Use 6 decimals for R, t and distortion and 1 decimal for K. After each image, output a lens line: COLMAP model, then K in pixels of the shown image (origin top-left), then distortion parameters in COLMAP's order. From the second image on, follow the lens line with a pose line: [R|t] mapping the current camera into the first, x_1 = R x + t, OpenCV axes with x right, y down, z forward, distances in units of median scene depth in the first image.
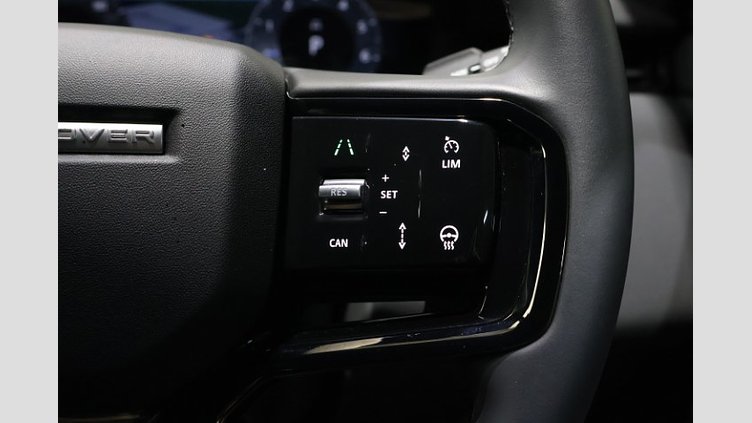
lens RADIAL K [[1059.0, 0, 377.6], [0, 1059.0, 212.1], [0, 0, 1]] dist [-0.003920, 0.000000]
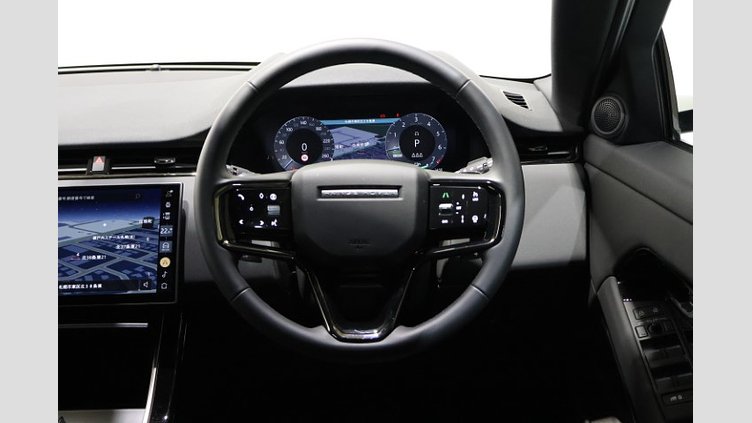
lens RADIAL K [[1062.1, 0, 375.4], [0, 1062.1, 210.7], [0, 0, 1]] dist [-0.000797, 0.000000]
pose [[0.999117, -0.013679, -0.039727, -0.130304], [0.012735, 0.999632, -0.023932, 0.076417], [0.040039, 0.023405, 0.998924, -2.661113]]
